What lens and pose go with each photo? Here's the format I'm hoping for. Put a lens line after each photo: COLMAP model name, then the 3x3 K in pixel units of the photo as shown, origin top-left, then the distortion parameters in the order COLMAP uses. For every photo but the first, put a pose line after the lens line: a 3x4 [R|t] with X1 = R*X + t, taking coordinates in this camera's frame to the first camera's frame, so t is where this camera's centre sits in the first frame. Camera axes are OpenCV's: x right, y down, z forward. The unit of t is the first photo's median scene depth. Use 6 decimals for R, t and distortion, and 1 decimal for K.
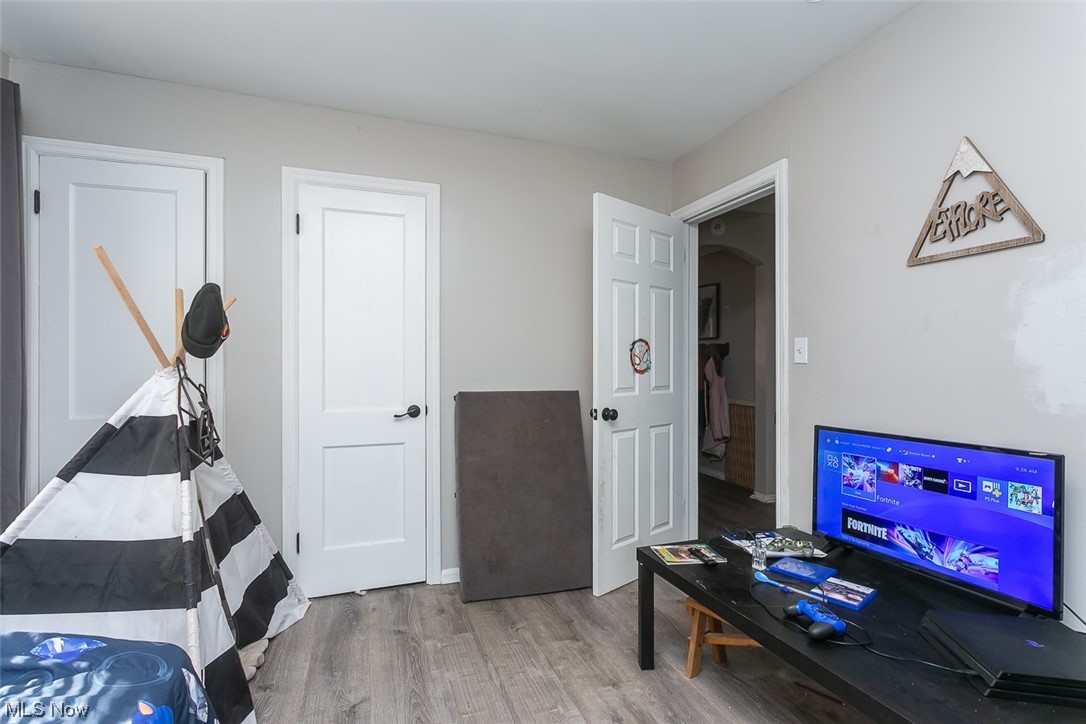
lens RADIAL K [[521.6, 0, 545.9], [0, 521.6, 365.3], [0, 0, 1]] dist [0.003514, 0.000990]
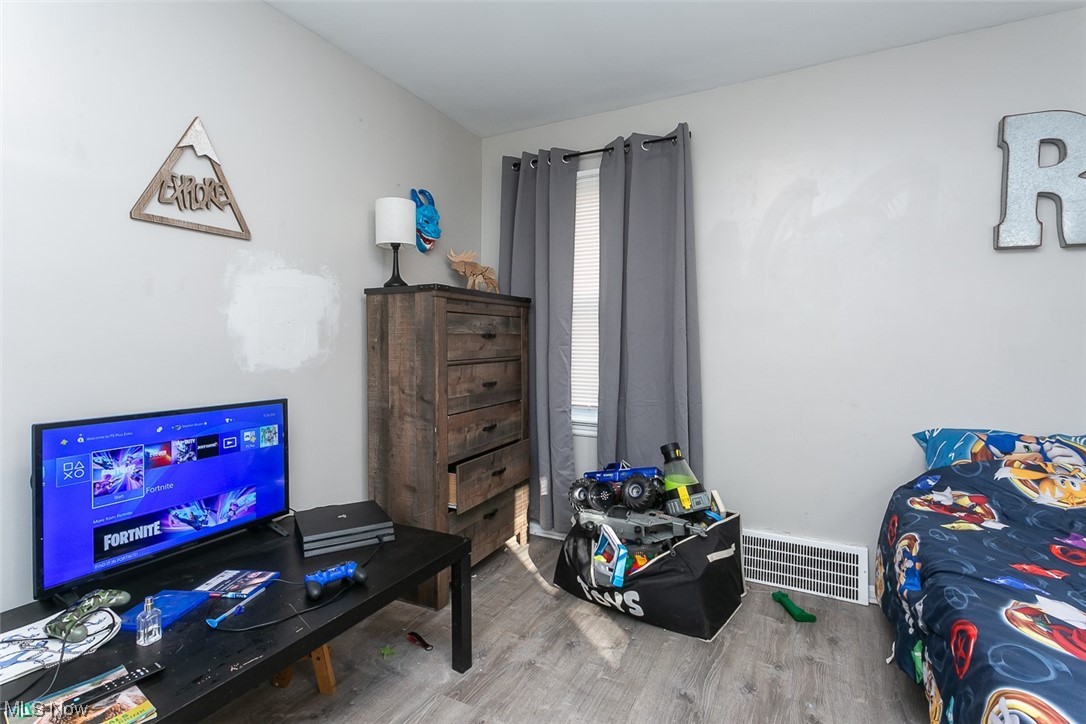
lens RADIAL K [[521.6, 0, 544.0], [0, 521.6, 350.2], [0, 0, 1]] dist [0.003514, 0.000990]
pose [[-0.679199, -0.009443, 0.733894, -0.435606], [-0.004843, 0.999953, 0.008385, 0.019656], [-0.733938, 0.002140, -0.679213, 1.171650]]
